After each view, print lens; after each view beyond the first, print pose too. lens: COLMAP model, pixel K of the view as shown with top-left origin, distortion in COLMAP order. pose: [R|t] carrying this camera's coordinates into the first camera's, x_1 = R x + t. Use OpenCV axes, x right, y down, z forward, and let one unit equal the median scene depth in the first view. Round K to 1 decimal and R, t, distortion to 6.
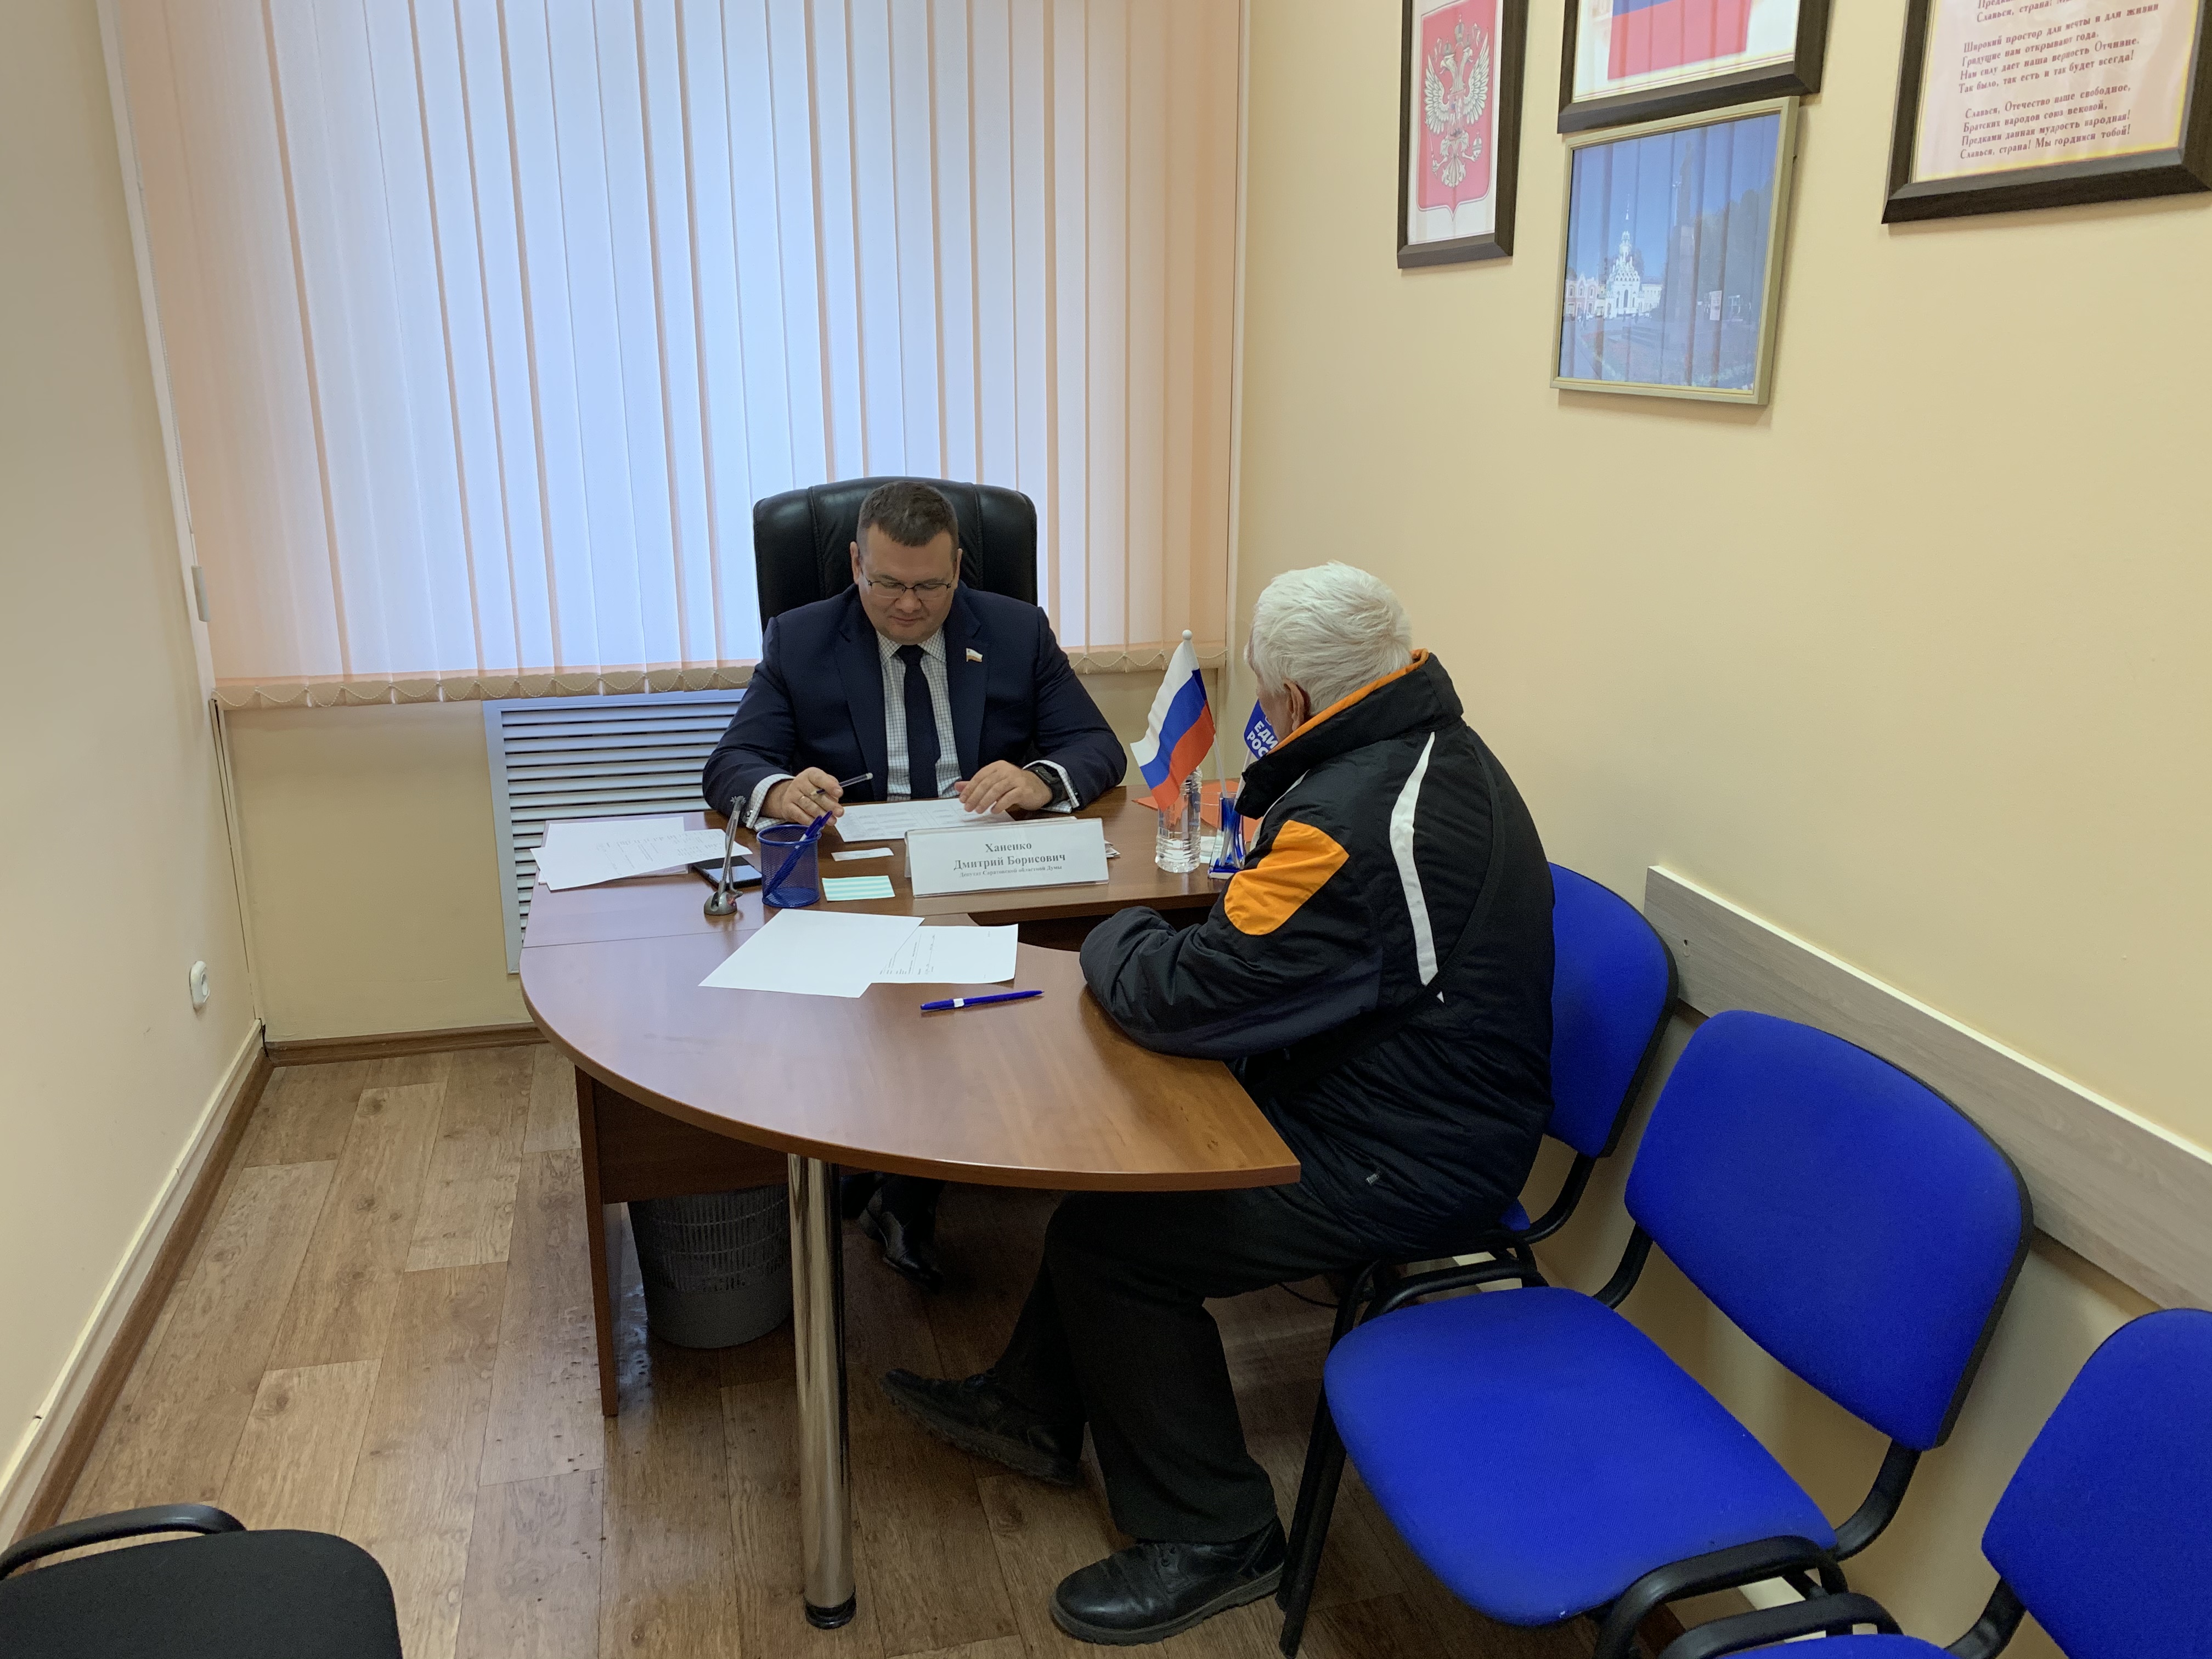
lens RADIAL K [[1695.6, 0, 1117.5], [0, 1695.6, 867.7], [0, 0, 1]] dist [0.036070, -0.031643]
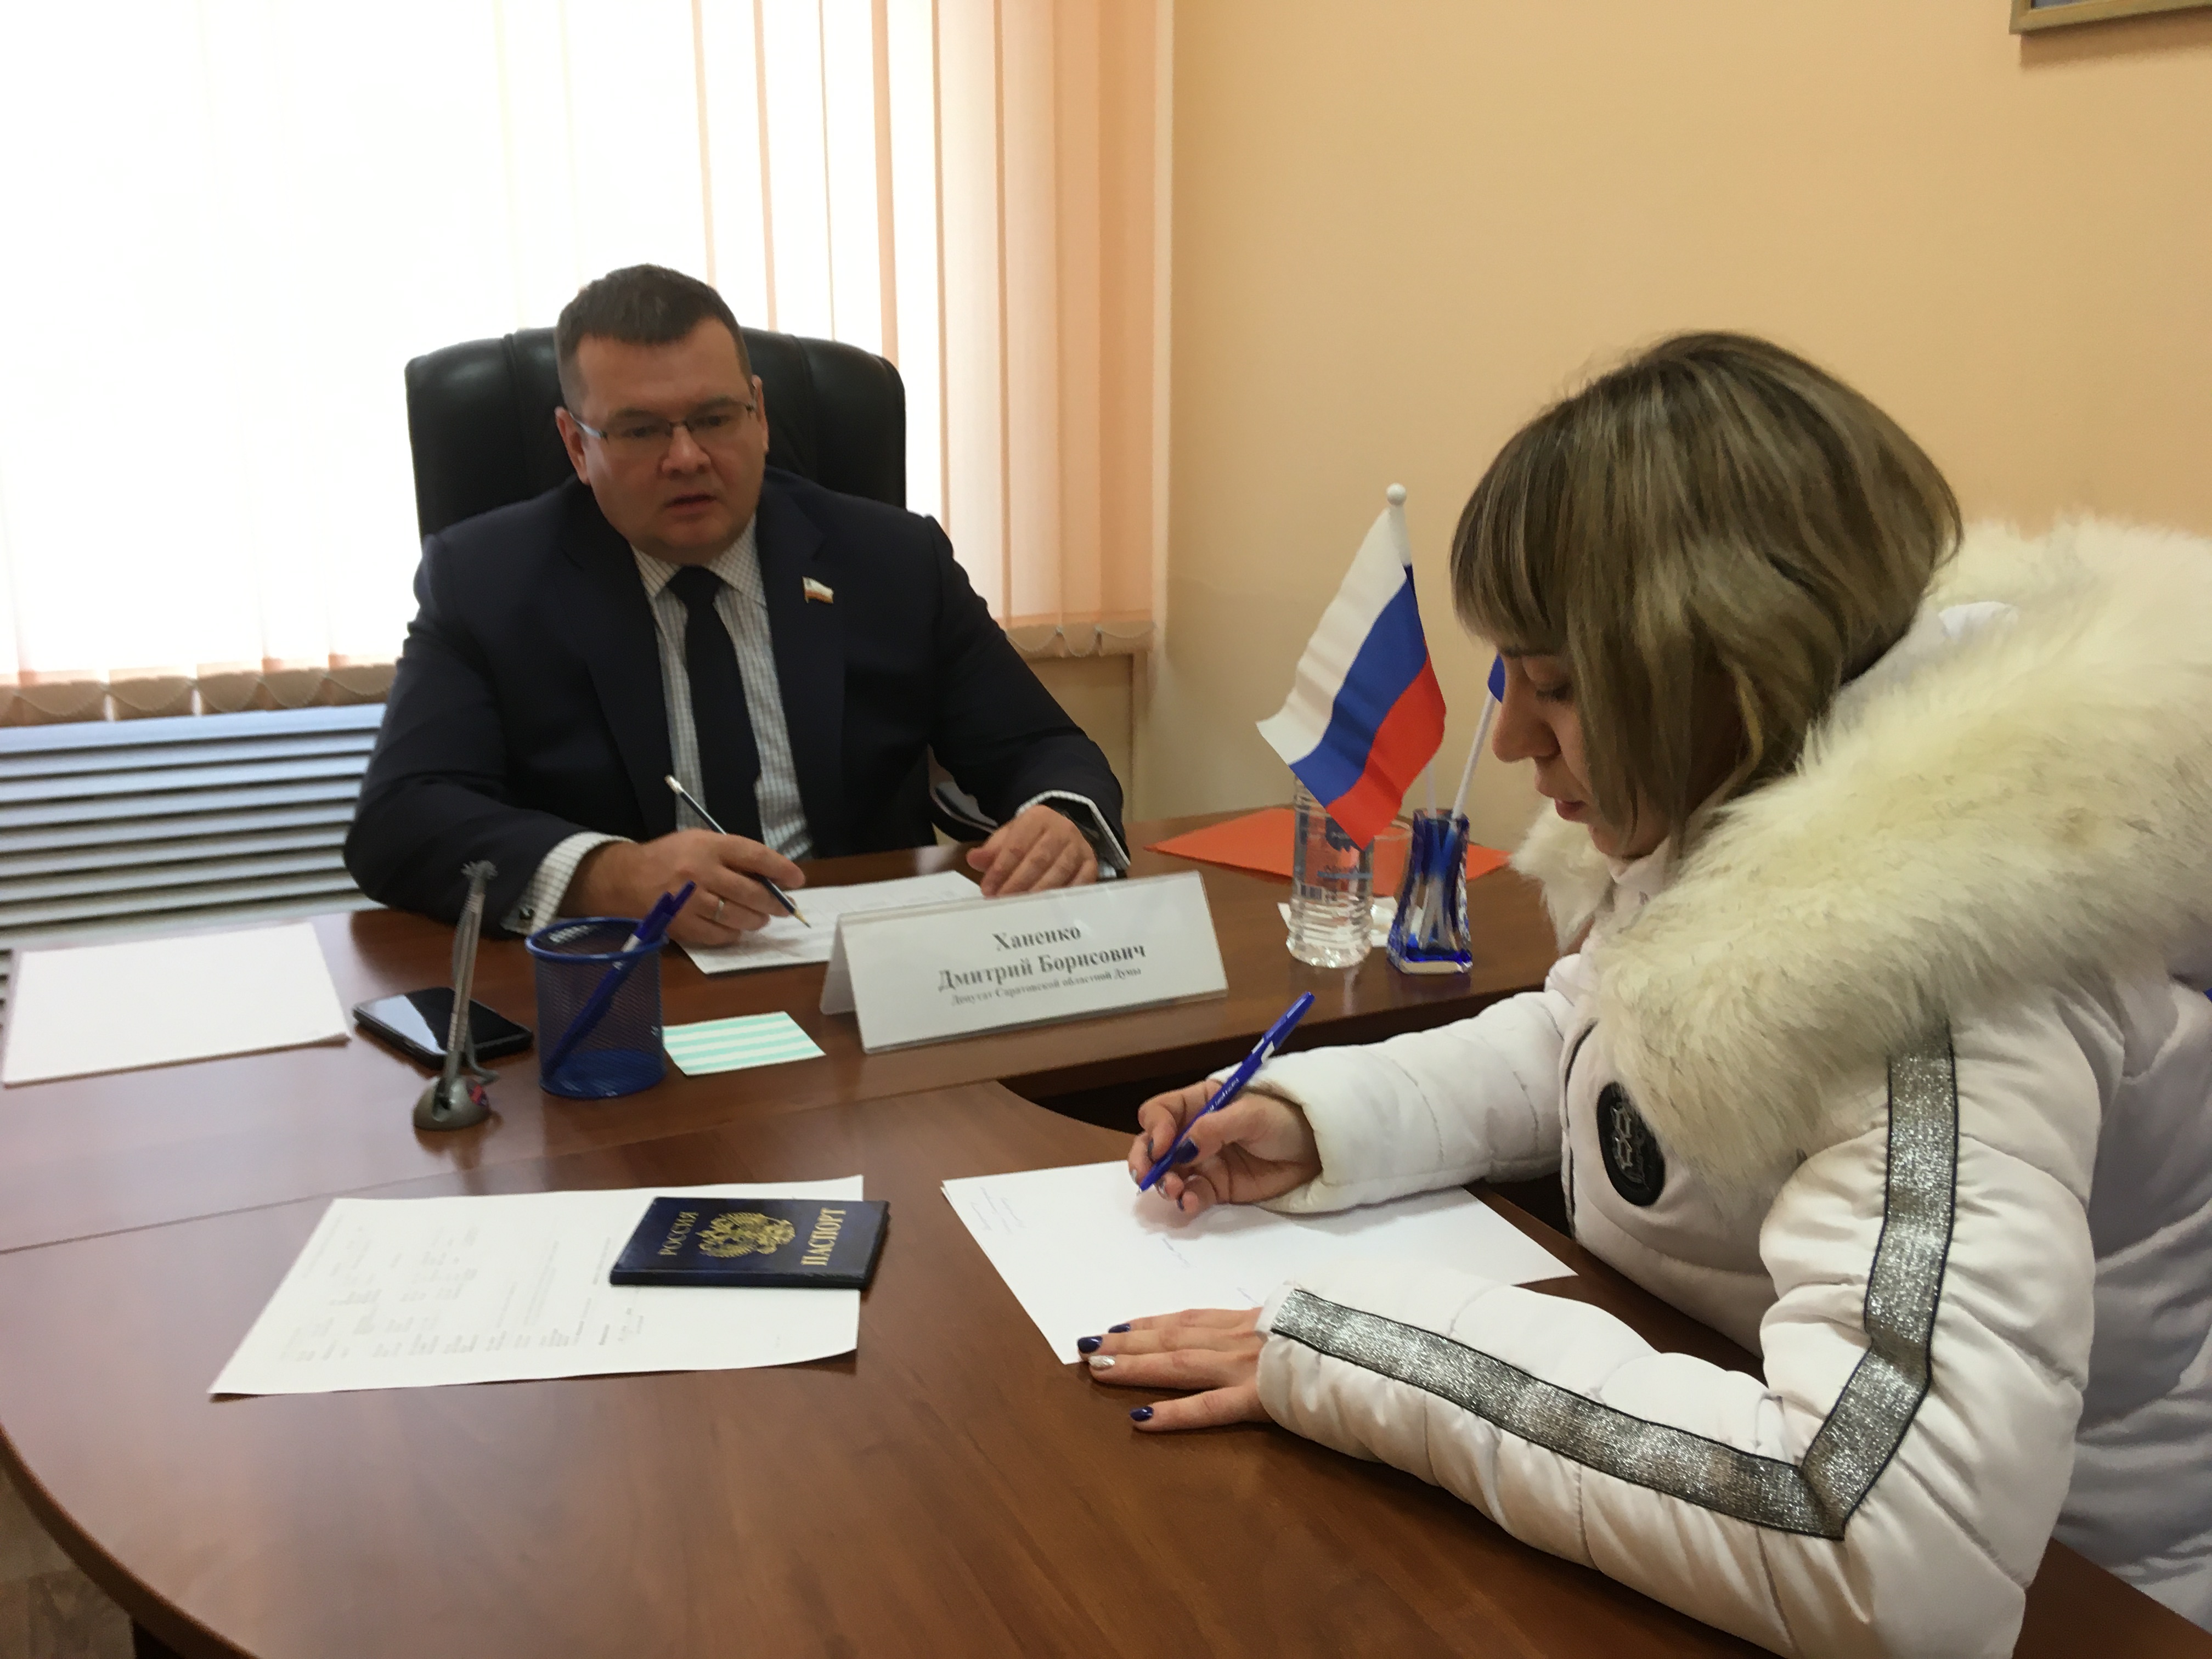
lens RADIAL K [[1901.7, 0, 1102.9], [0, 1901.7, 836.6], [0, 0, 1]] dist [0.083335, -0.120344]
pose [[0.978861, -0.051765, 0.197868, -0.149400], [0.064567, 0.996180, -0.058798, -0.007286], [-0.194068, 0.070331, 0.978464, 0.428592]]
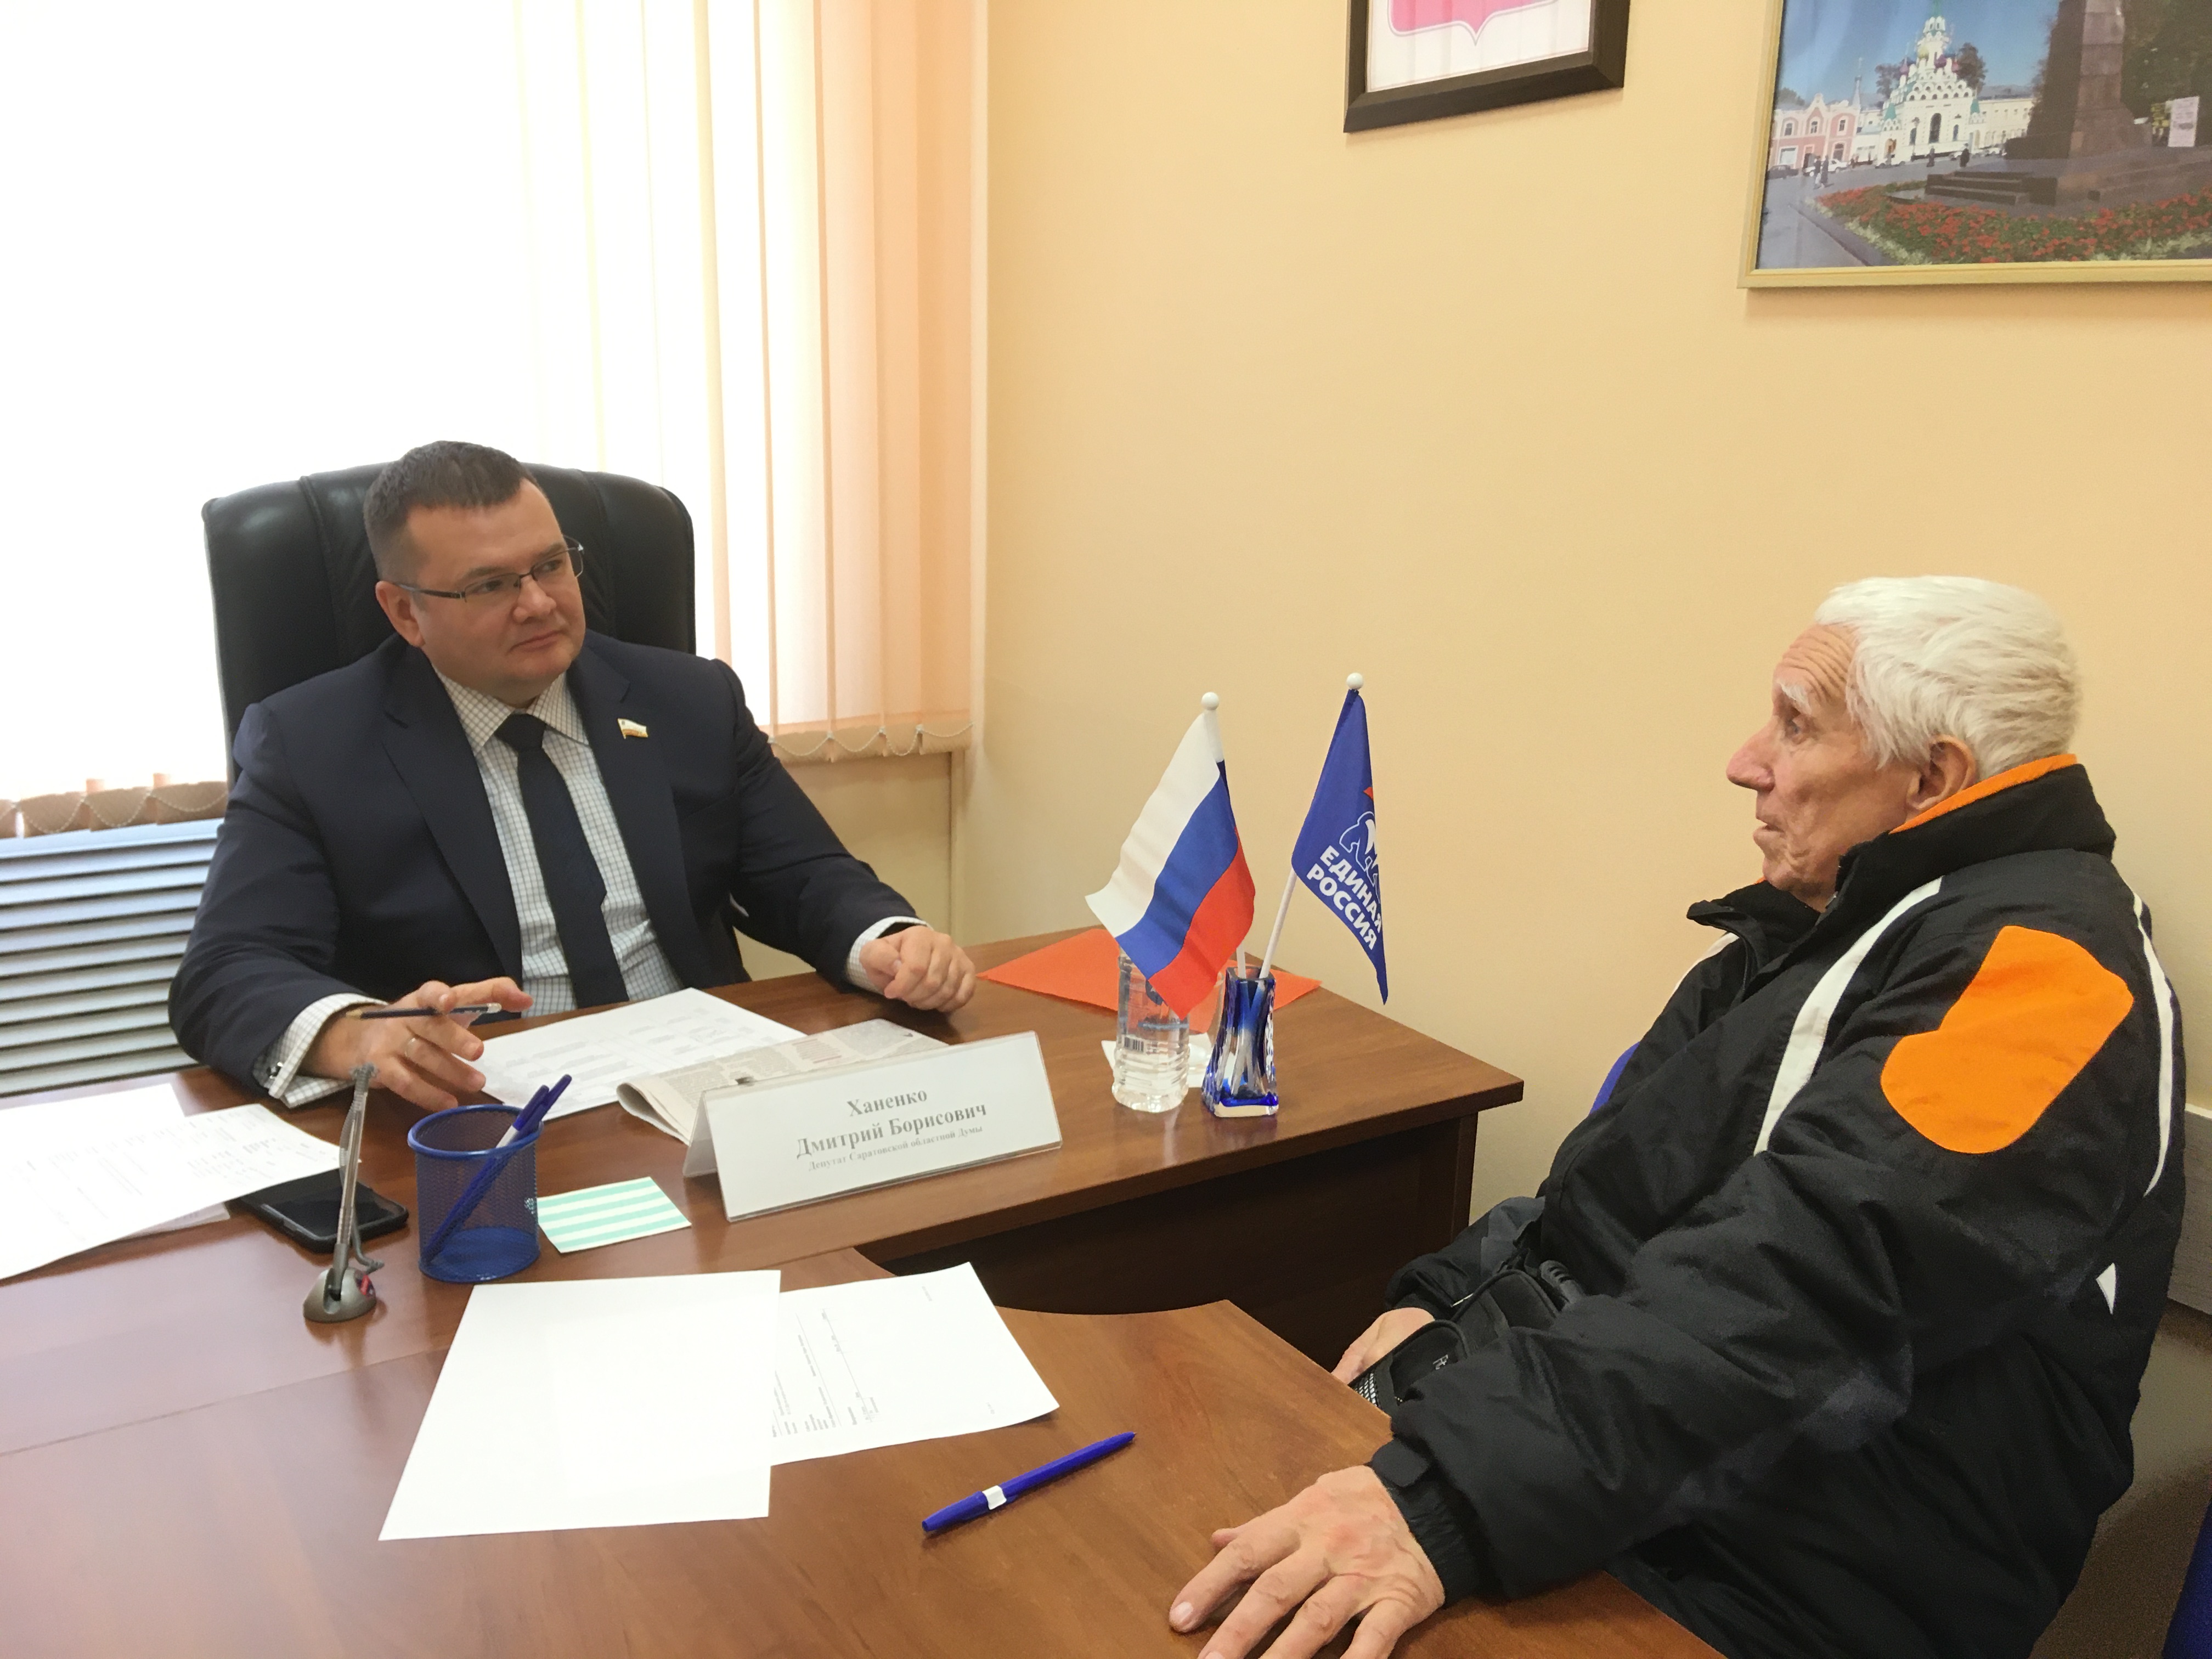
lens RADIAL K [[1901.7, 0, 1111.2], [0, 1901.7, 836.8], [0, 0, 1]] dist [0.083335, -0.120344]
pose [[0.950450, -0.058417, 0.305341, -0.171233], [0.075934, 0.996060, -0.045803, -0.061043], [-0.301463, 0.066719, 0.951141, 0.377090]]
